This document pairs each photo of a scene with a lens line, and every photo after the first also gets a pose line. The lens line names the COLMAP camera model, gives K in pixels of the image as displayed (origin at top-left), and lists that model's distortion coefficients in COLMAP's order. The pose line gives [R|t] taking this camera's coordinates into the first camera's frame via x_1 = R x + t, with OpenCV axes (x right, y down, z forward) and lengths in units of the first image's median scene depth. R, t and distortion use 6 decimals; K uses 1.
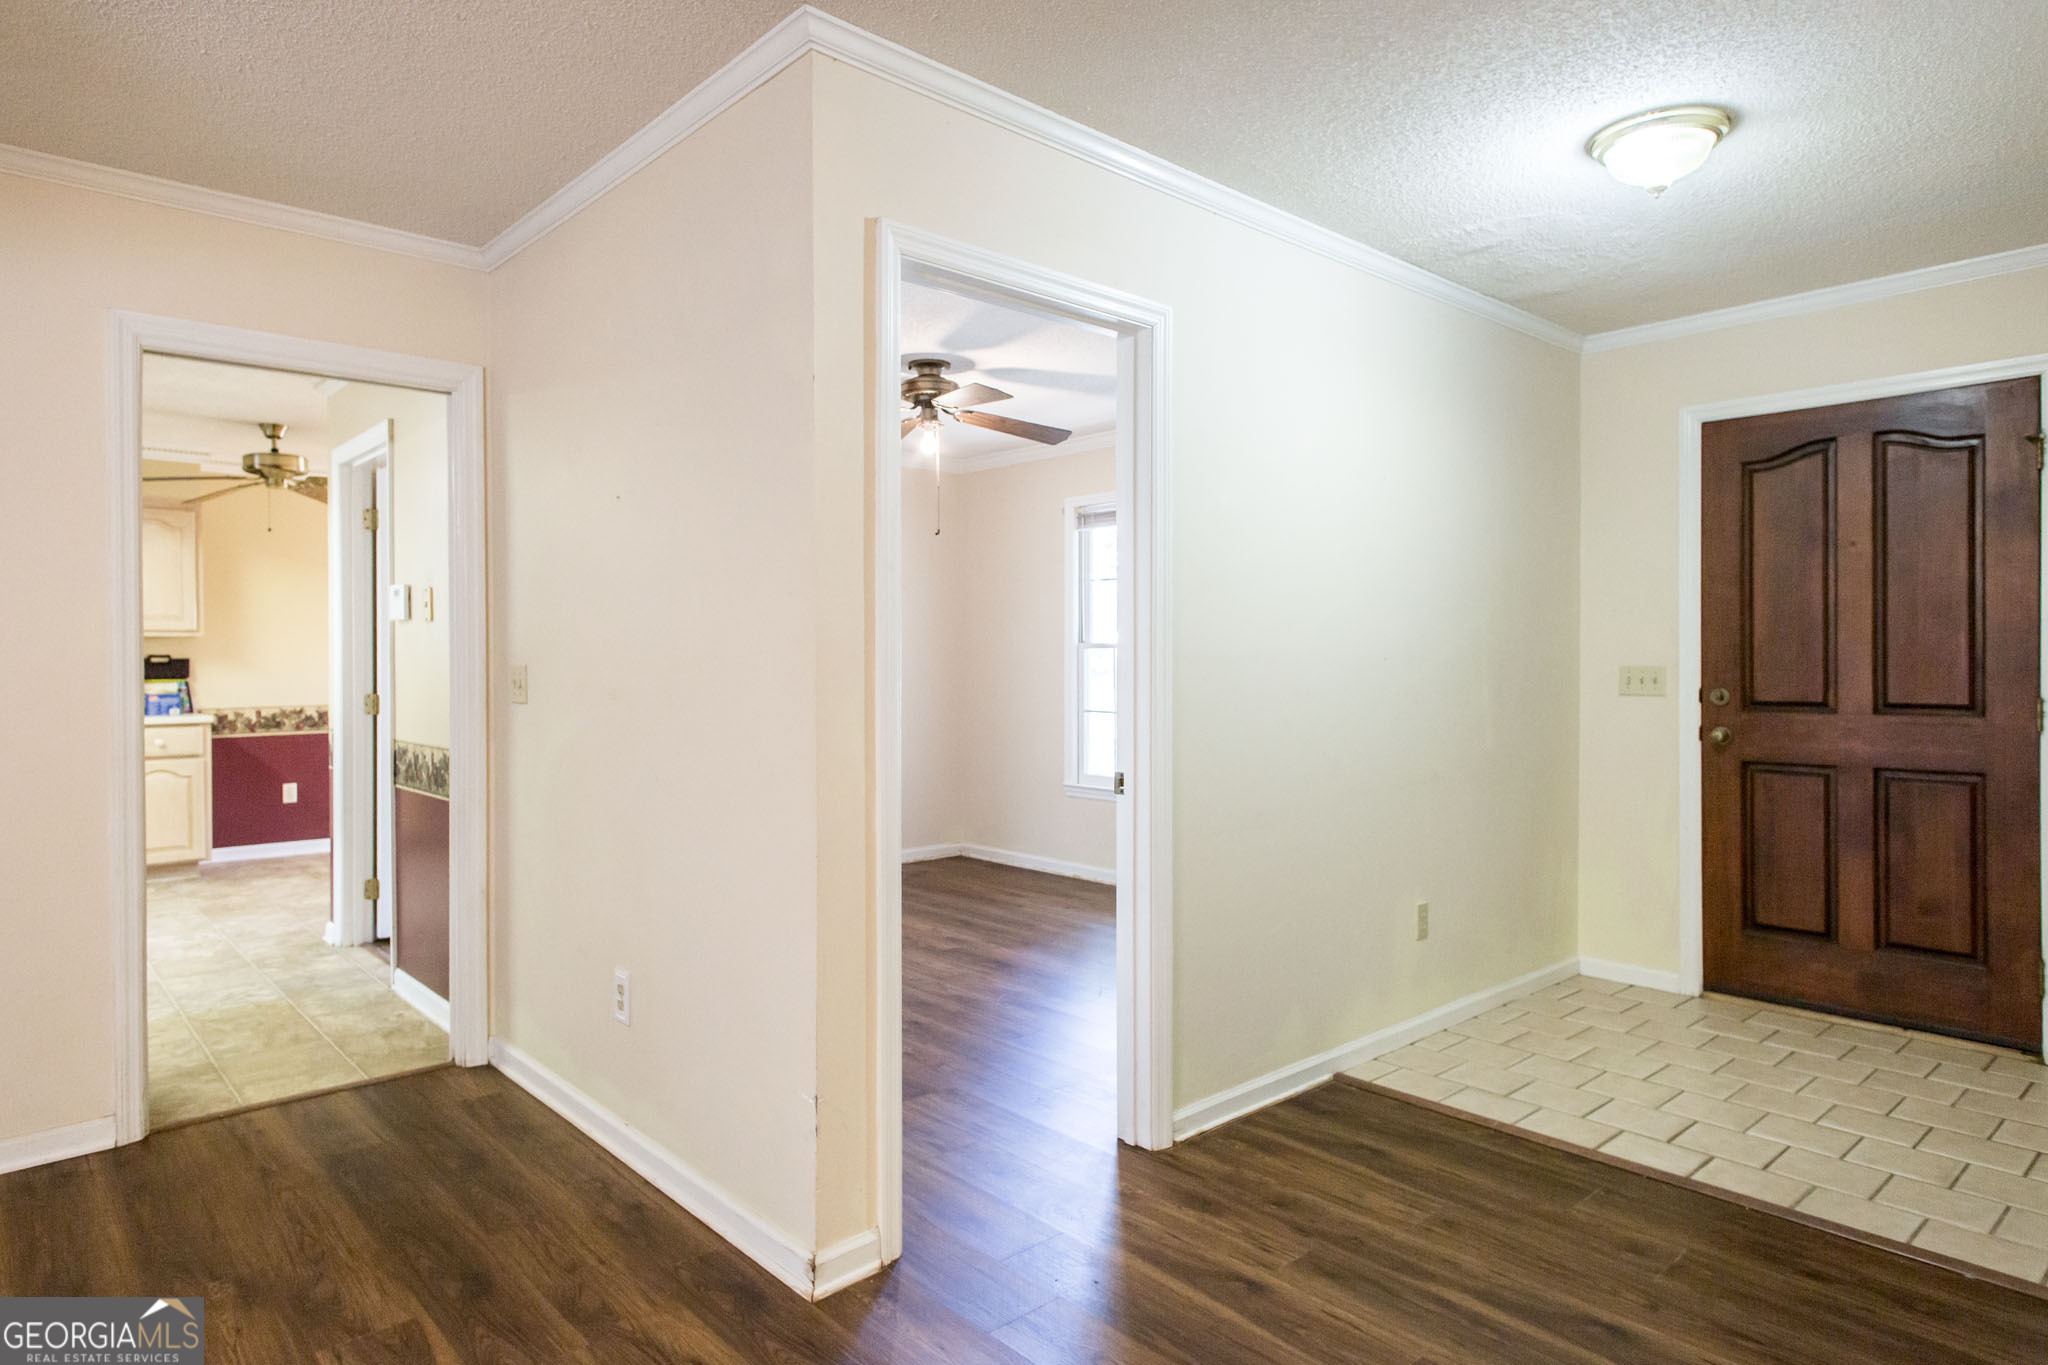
lens RADIAL K [[1191.4, 0, 1030.5], [0, 1191.4, 665.8], [0, 0, 1]] dist [0.018927, -0.000074]
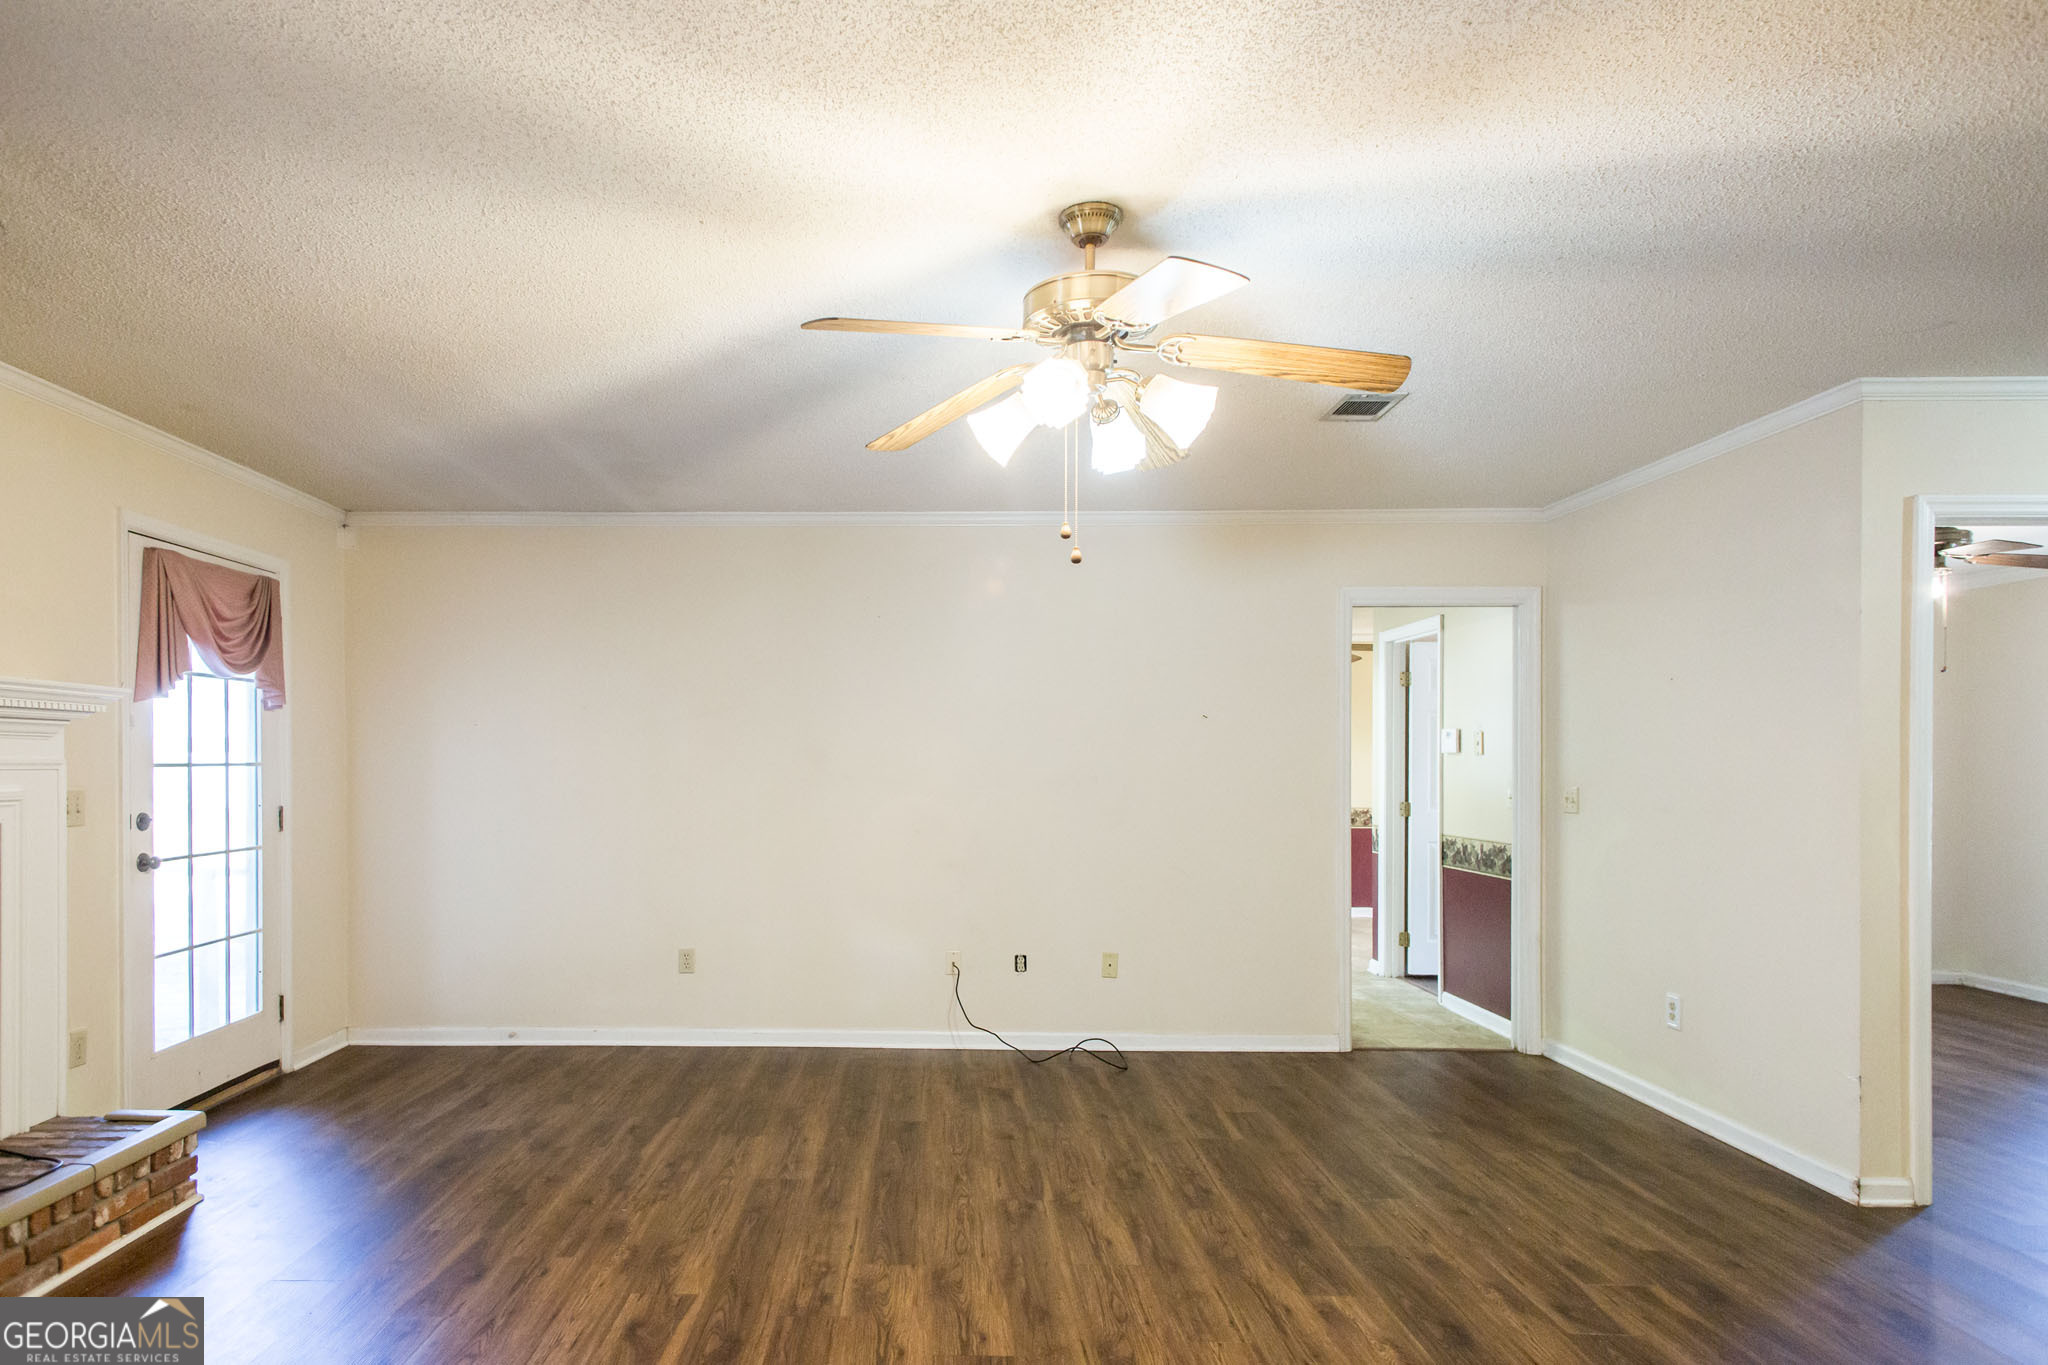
lens RADIAL K [[1205.2, 0, 884.3], [0, 1205.2, 762.0], [0, 0, 1]] dist [0.024615, -0.004072]
pose [[0.718195, 0.004536, -0.695827, 0.007750], [-0.009878, 0.999944, -0.003677, -0.016038], [0.695772, 0.009514, 0.718200, -0.602497]]
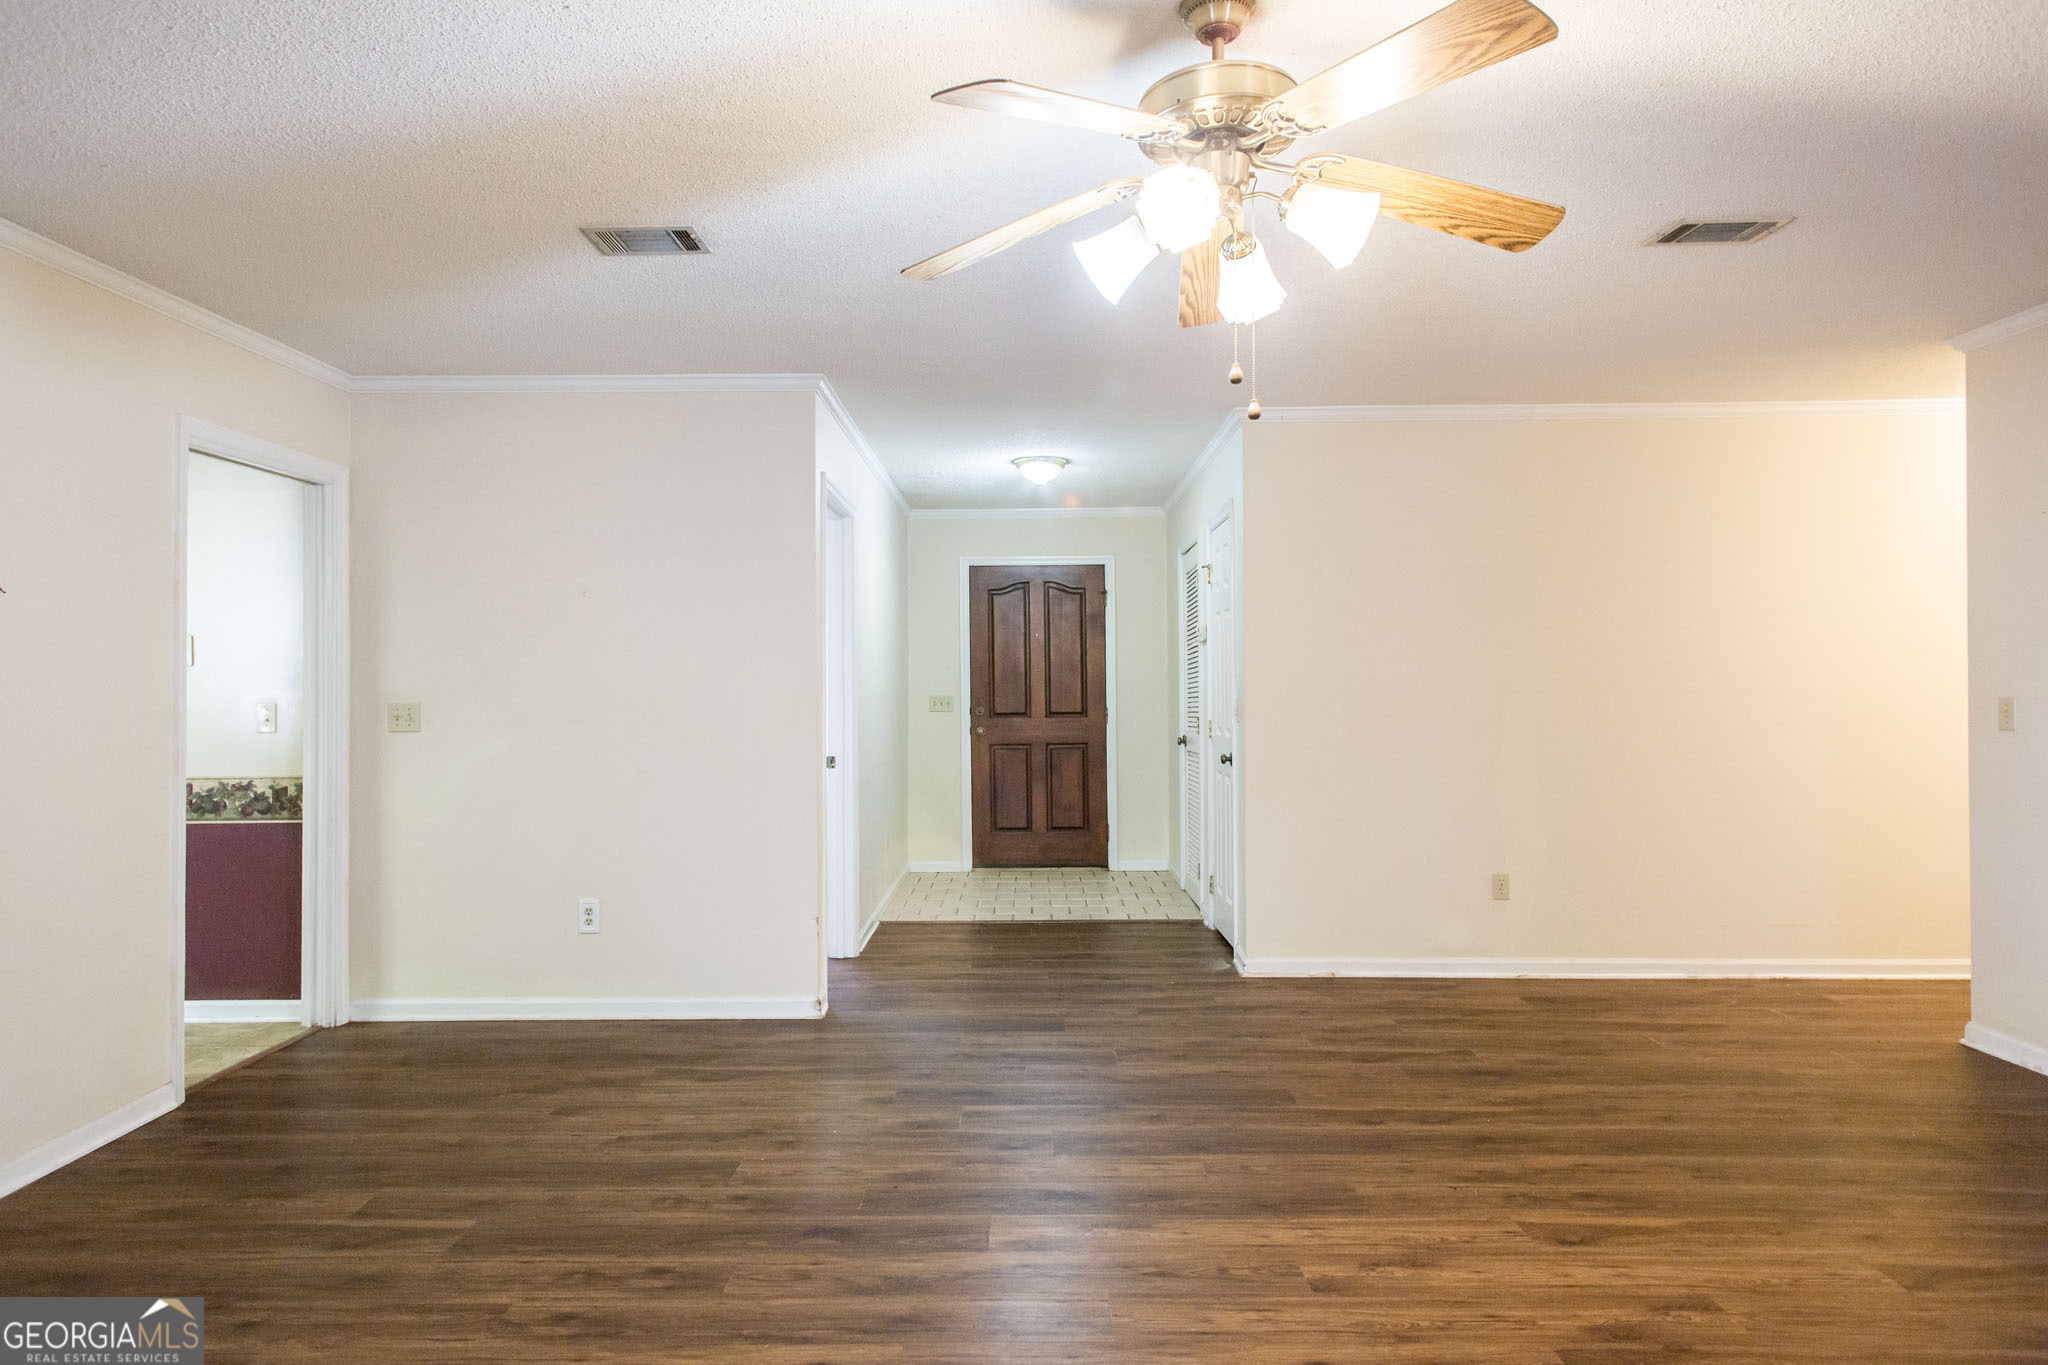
lens RADIAL K [[1179.8, 0, 1021.6], [0, 1179.8, 663.5], [0, 0, 1]] dist [0.013240, 0.000376]
pose [[0.675508, 0.009483, 0.737291, -0.830418], [0.010476, 0.999693, -0.022457, -0.007278], [-0.737278, 0.022894, 0.675202, -0.342764]]
